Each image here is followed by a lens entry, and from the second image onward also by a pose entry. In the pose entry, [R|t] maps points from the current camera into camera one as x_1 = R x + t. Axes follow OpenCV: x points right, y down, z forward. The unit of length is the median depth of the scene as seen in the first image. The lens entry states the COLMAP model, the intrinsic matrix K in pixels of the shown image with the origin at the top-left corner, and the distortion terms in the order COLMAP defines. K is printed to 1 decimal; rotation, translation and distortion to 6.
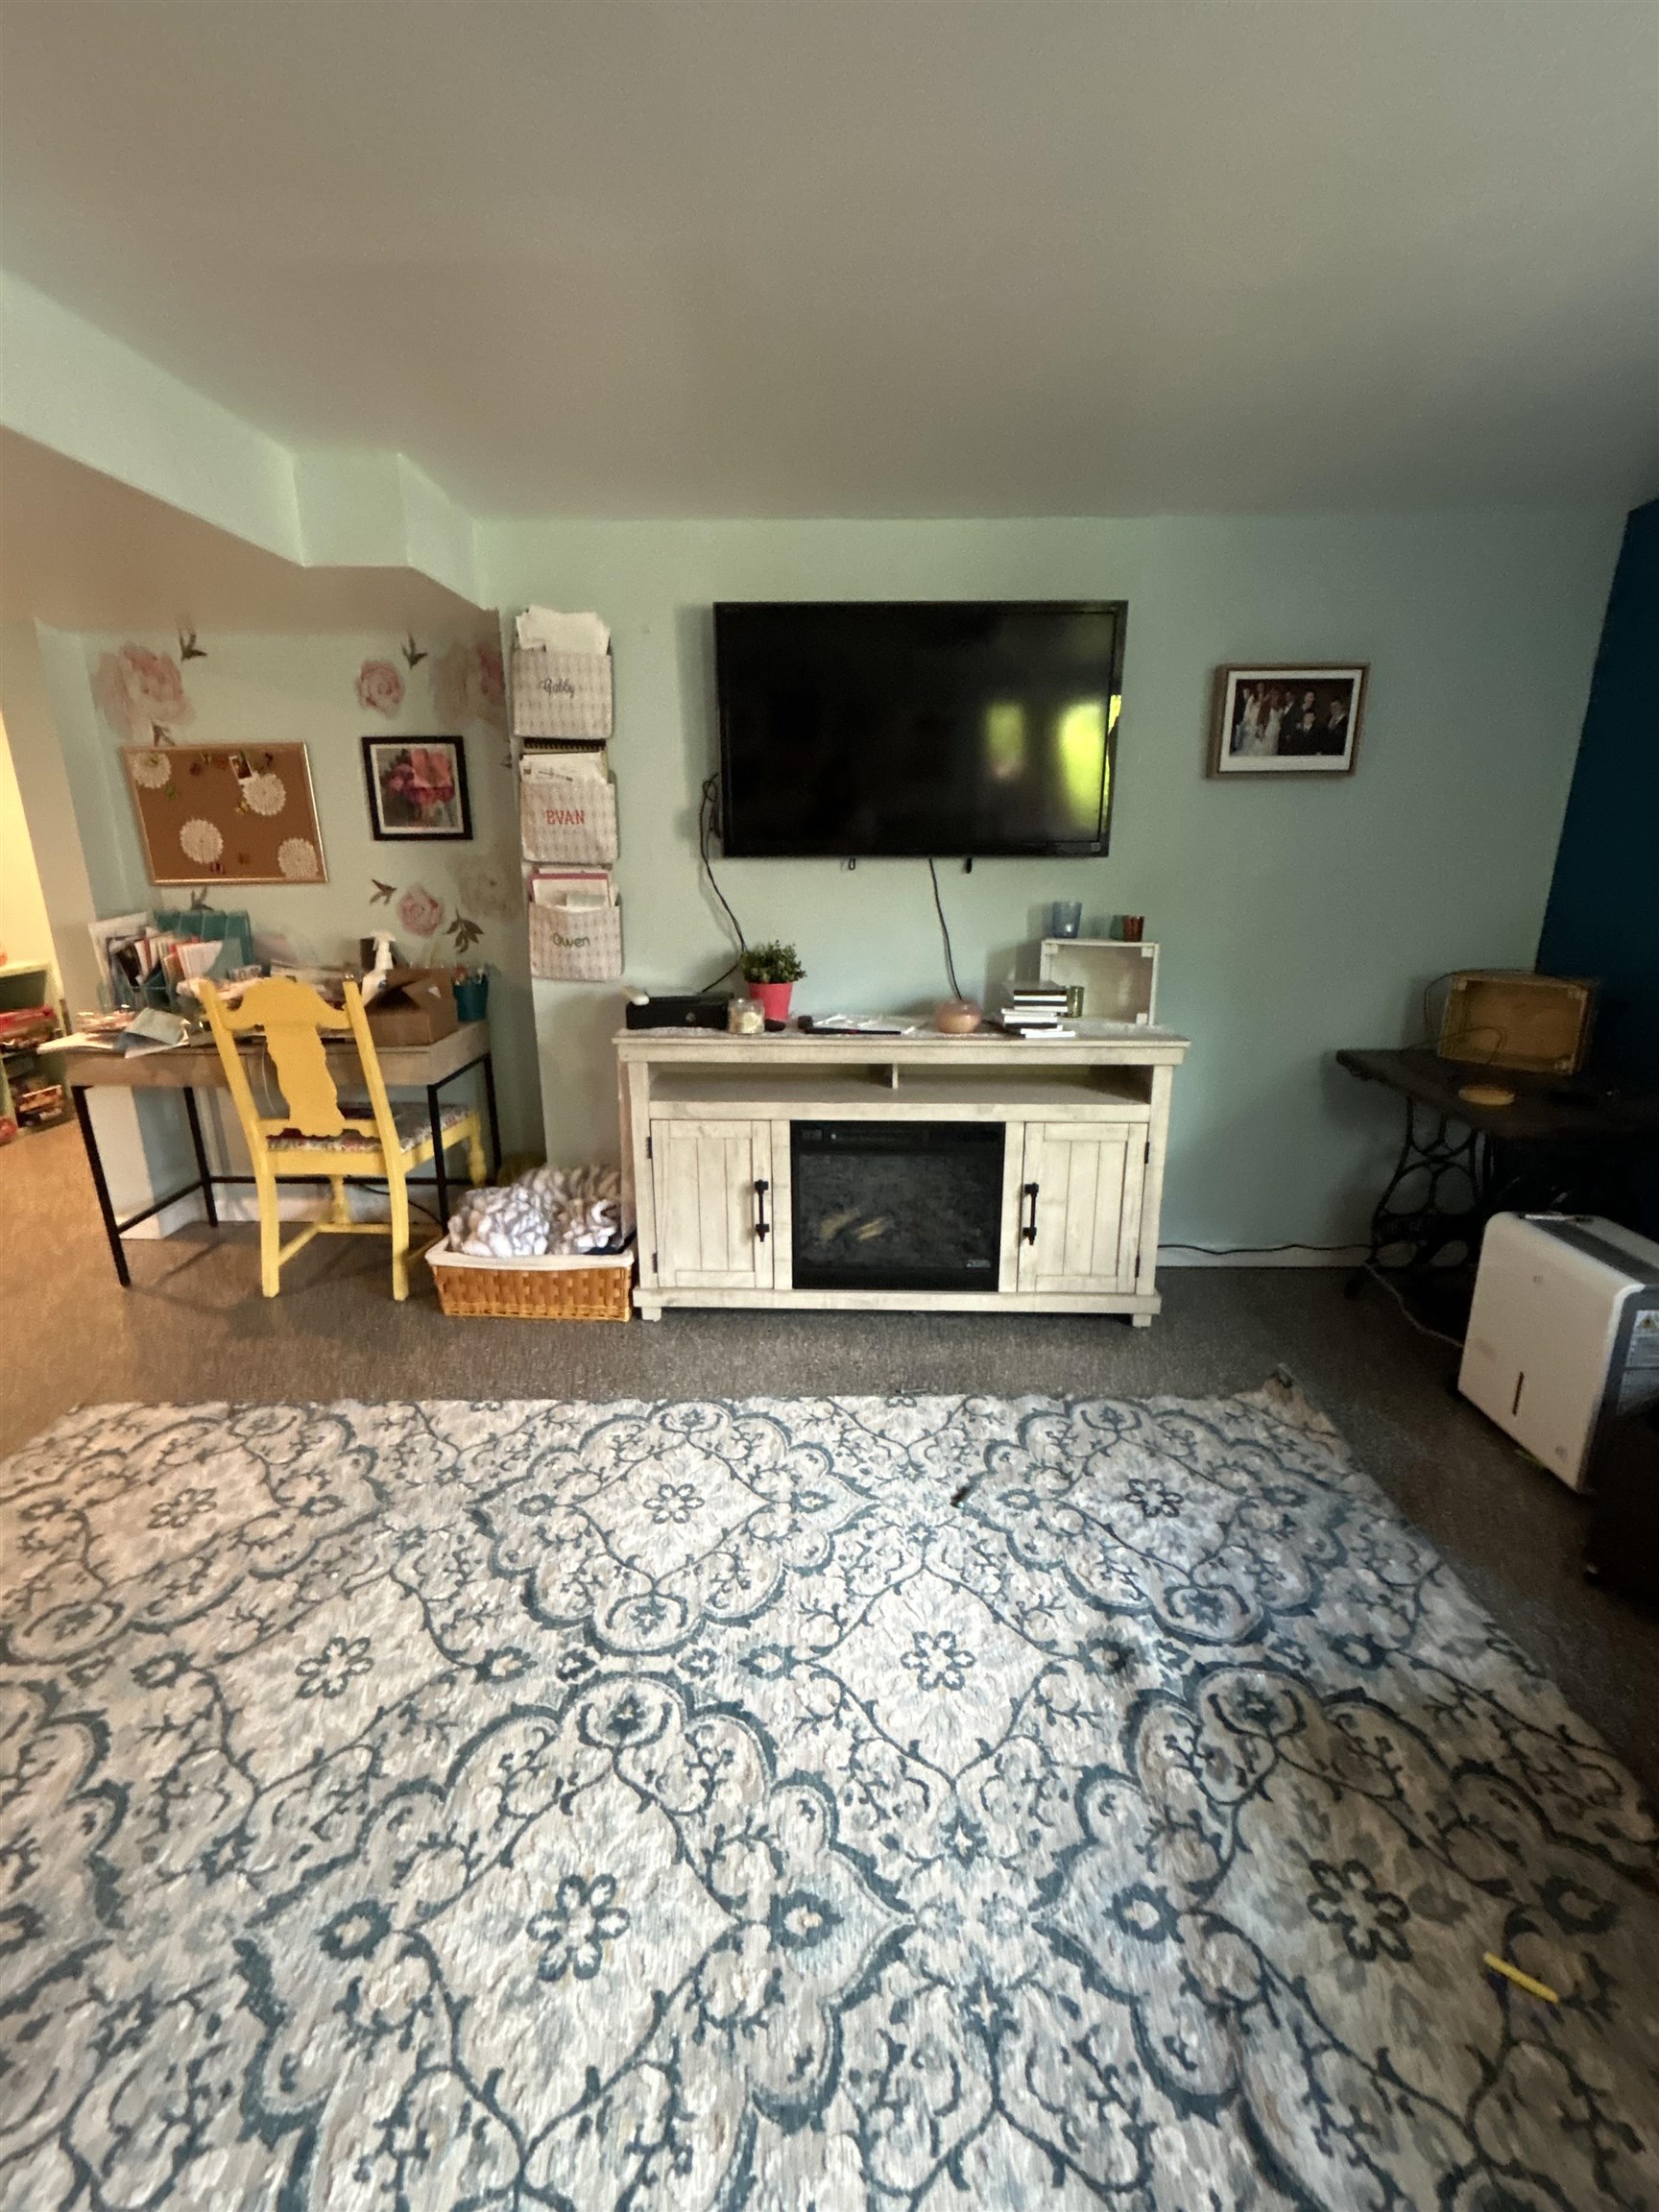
lens RADIAL K [[964.2, 0, 823.5], [0, 964.2, 1104.1], [0, 0, 1]] dist [0.000963, 0.002430]
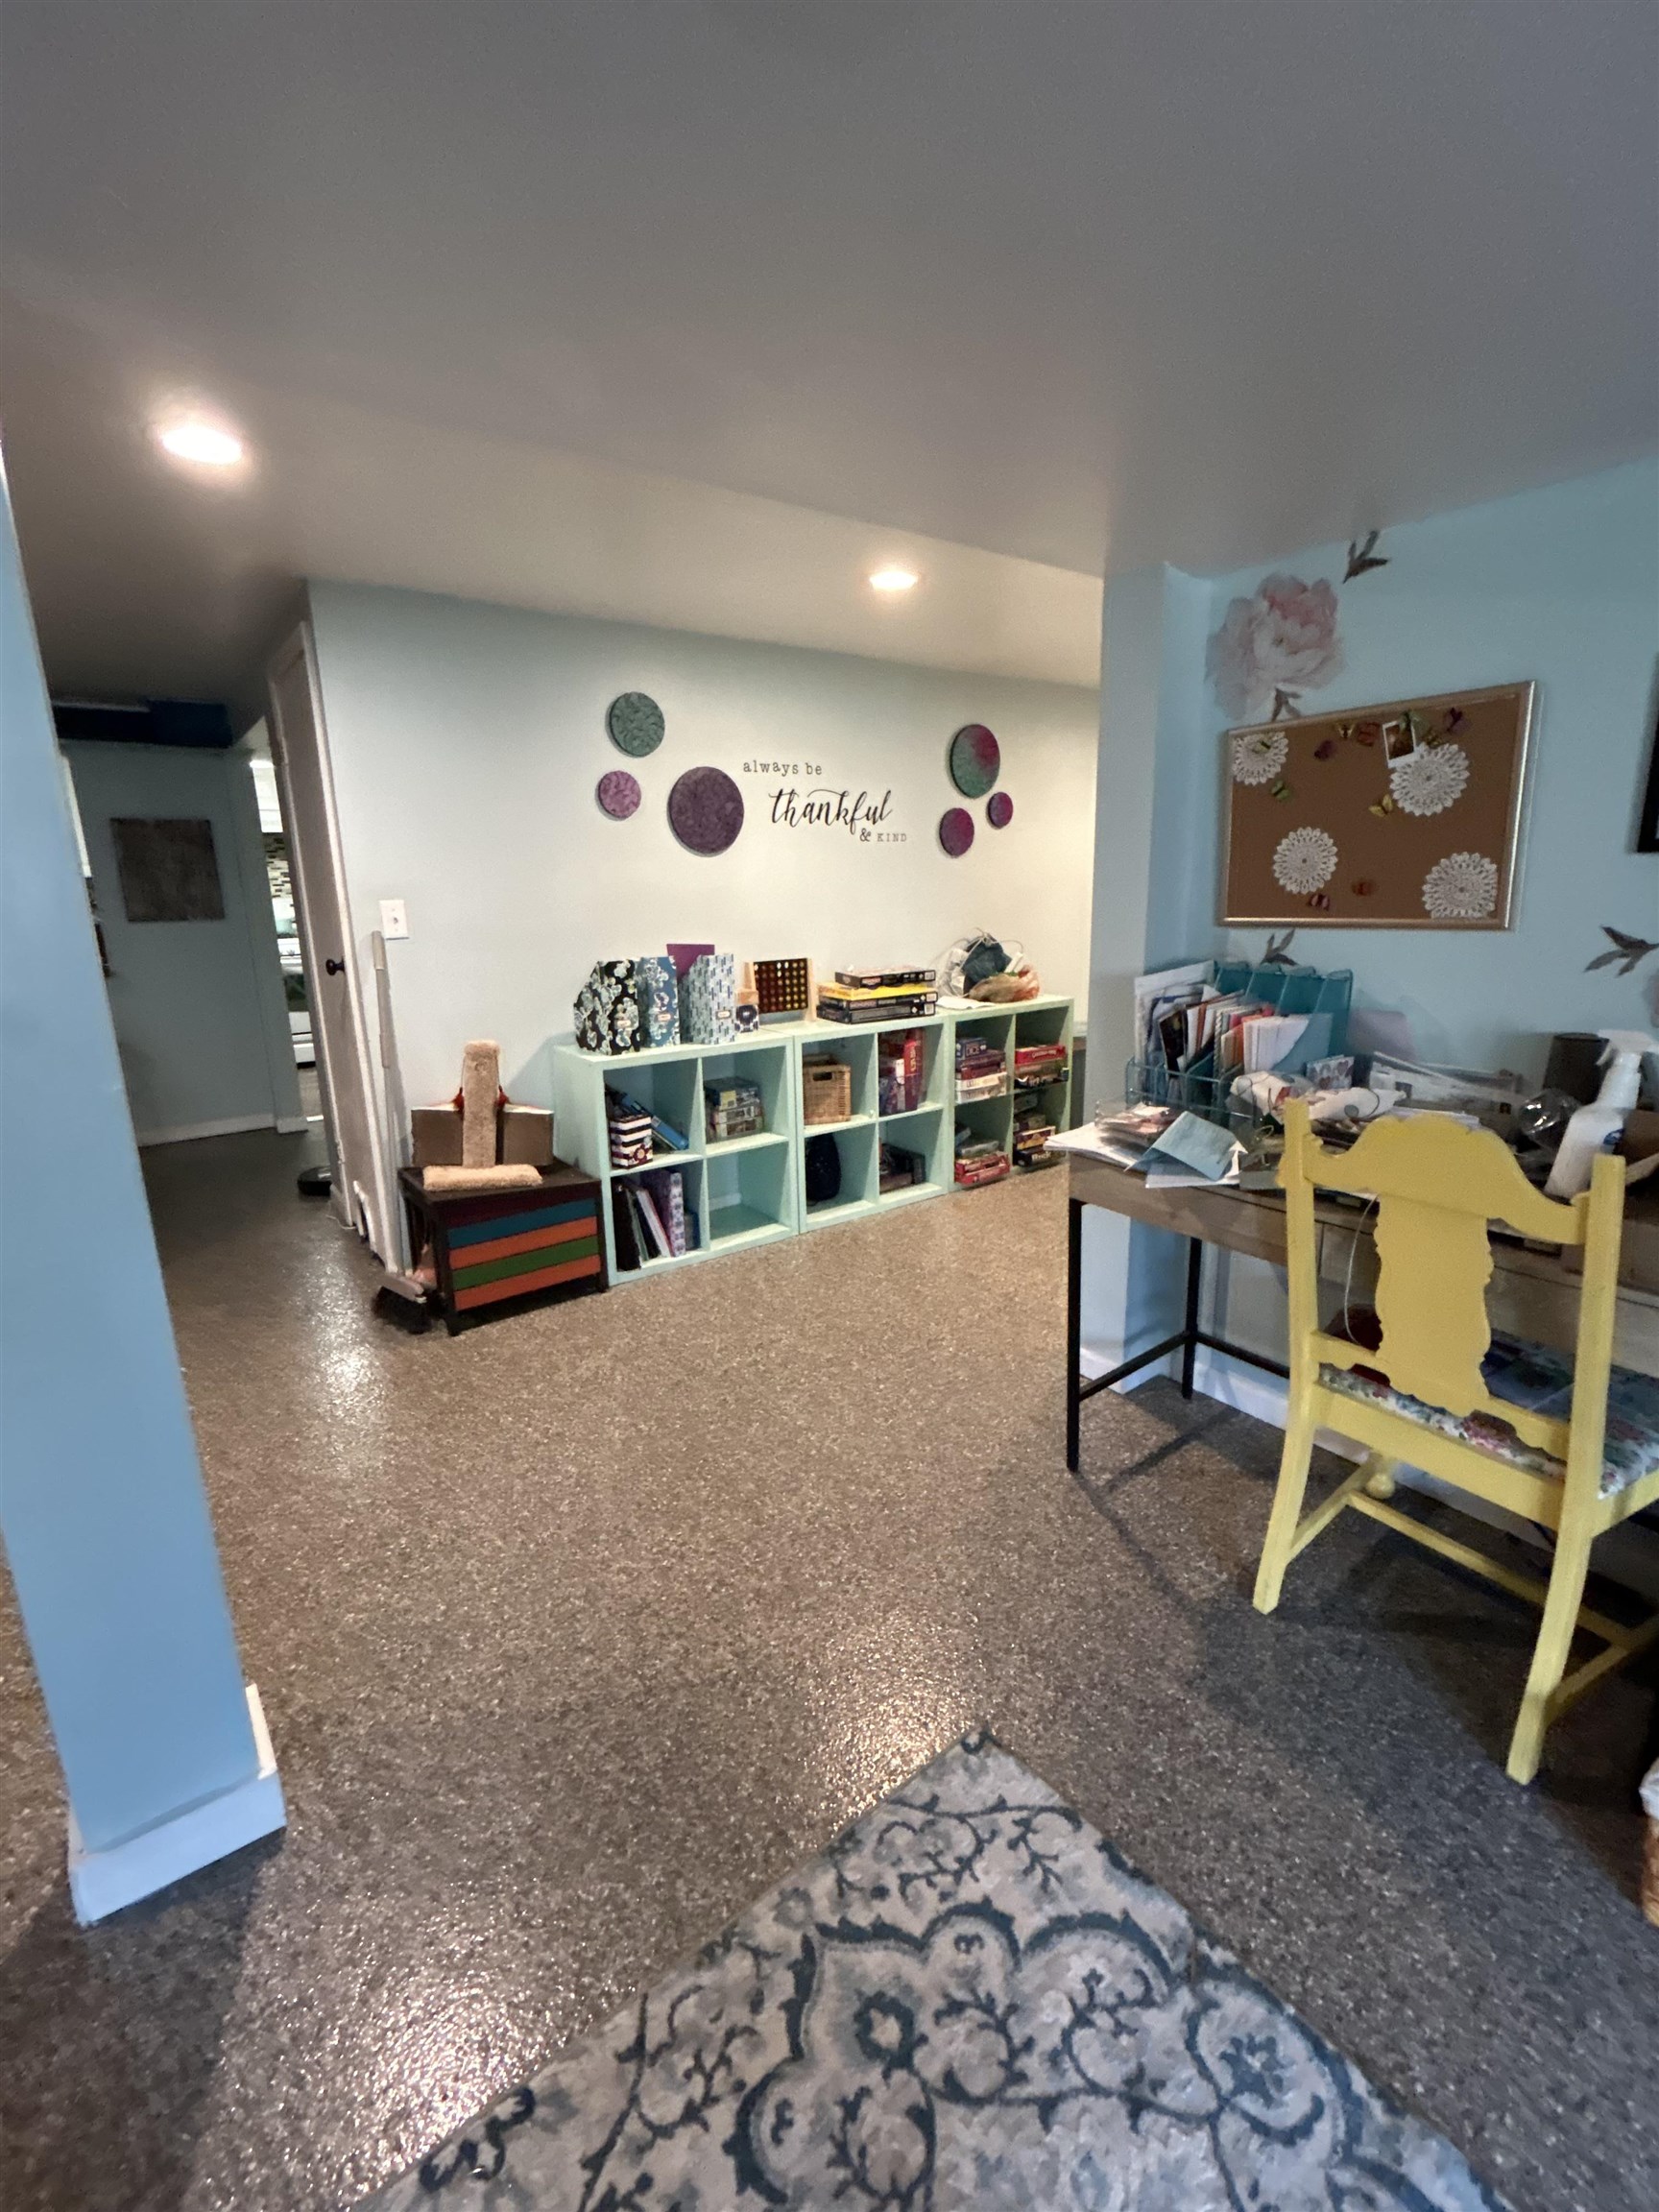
lens RADIAL K [[964.2, 0, 842.5], [0, 964.2, 1097.7], [0, 0, 1]] dist [0.000963, 0.002430]
pose [[0.621777, 0.166810, -0.765224, -0.323693], [-0.194302, 0.979364, 0.055611, -0.093620], [0.758709, 0.114107, 0.641358, 0.373695]]
